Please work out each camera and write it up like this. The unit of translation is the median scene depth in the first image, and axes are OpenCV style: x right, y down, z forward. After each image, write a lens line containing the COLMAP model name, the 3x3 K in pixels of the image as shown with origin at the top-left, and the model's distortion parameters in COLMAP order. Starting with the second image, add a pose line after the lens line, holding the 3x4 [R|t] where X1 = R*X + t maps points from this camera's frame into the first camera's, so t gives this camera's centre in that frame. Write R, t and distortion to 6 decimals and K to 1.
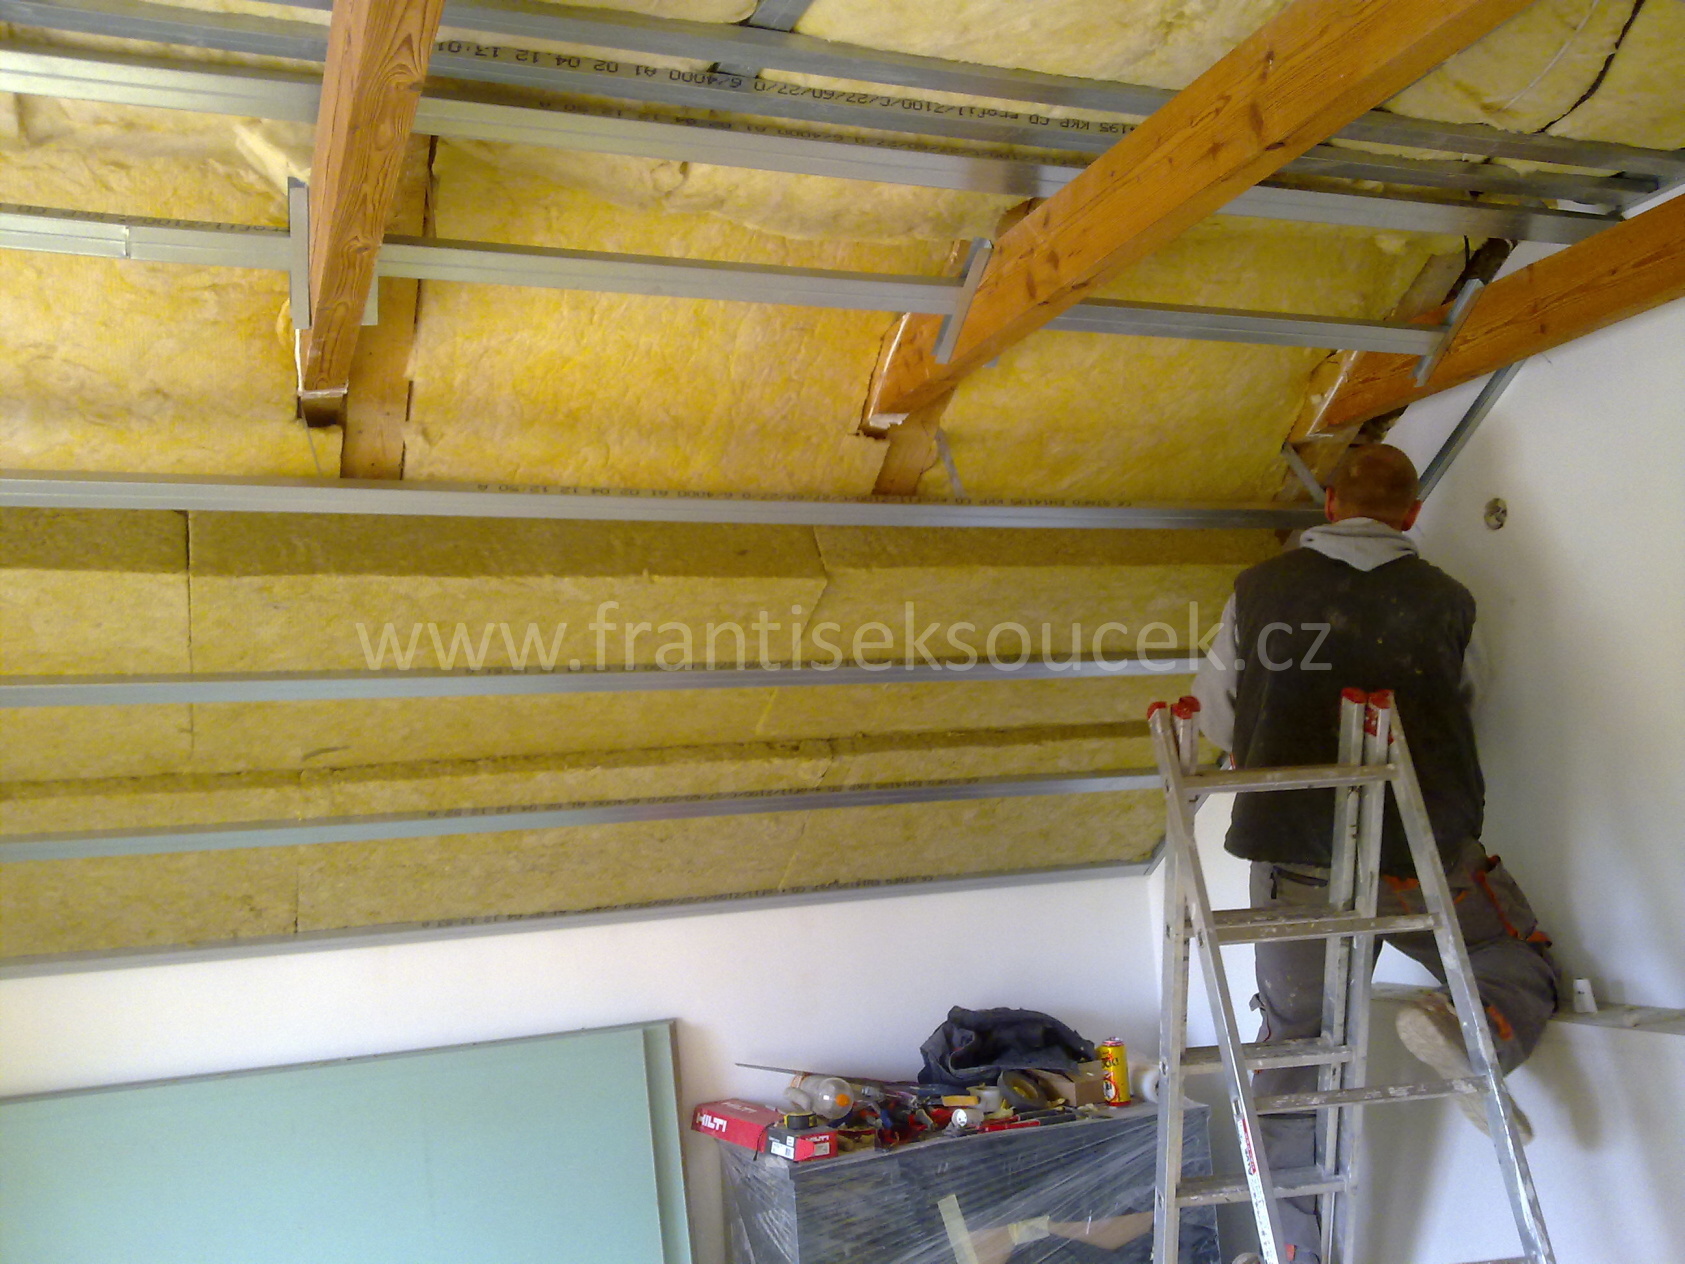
lens RADIAL K [[1430.9, 0, 920.0], [0, 1430.9, 591.6], [0, 0, 1]] dist [0.093805, -0.189092]
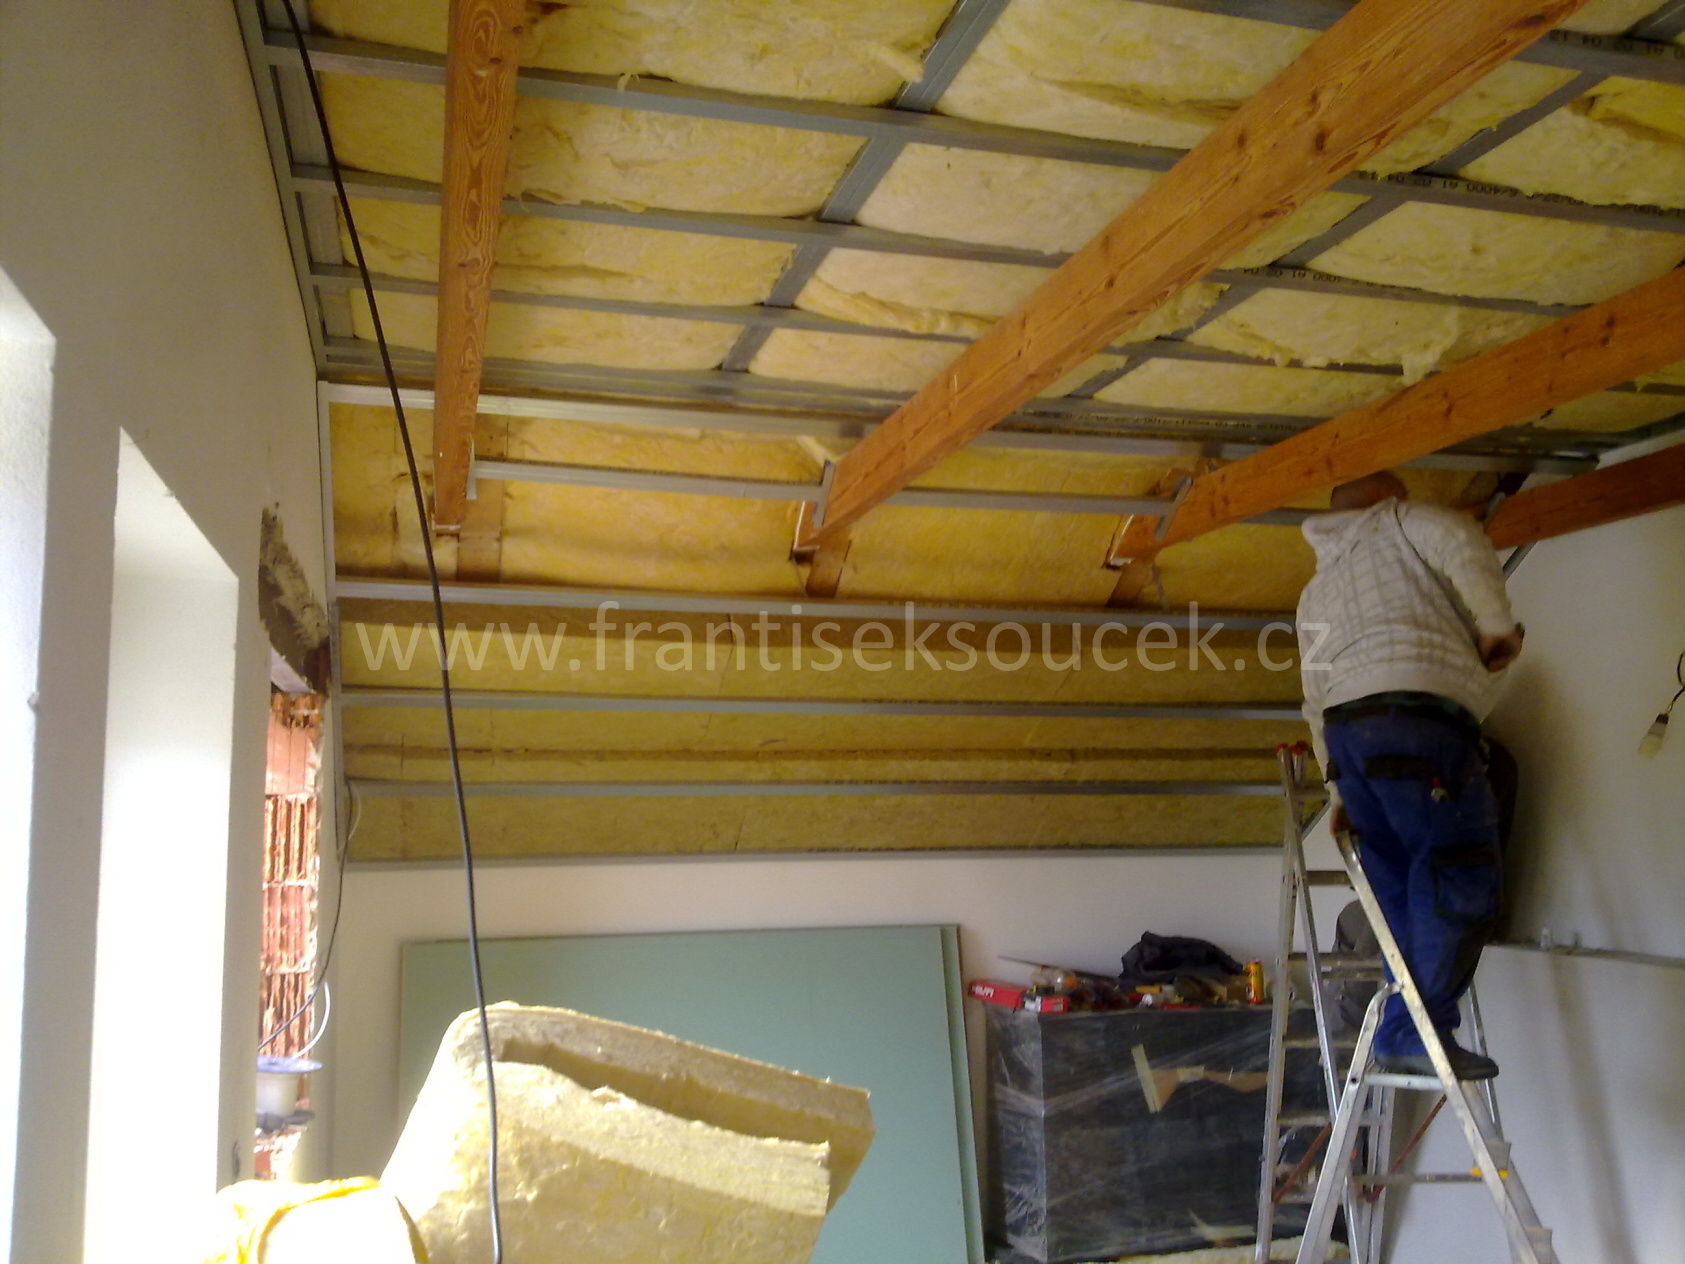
lens RADIAL K [[1466.1, 0, 845.4], [0, 1466.1, 639.0], [0, 0, 1]] dist [0.100381, -0.167895]
pose [[0.983523, 0.042162, -0.175796, -0.029366], [-0.033881, 0.998182, 0.049847, -0.089633], [0.177579, -0.043069, 0.983164, -0.611261]]
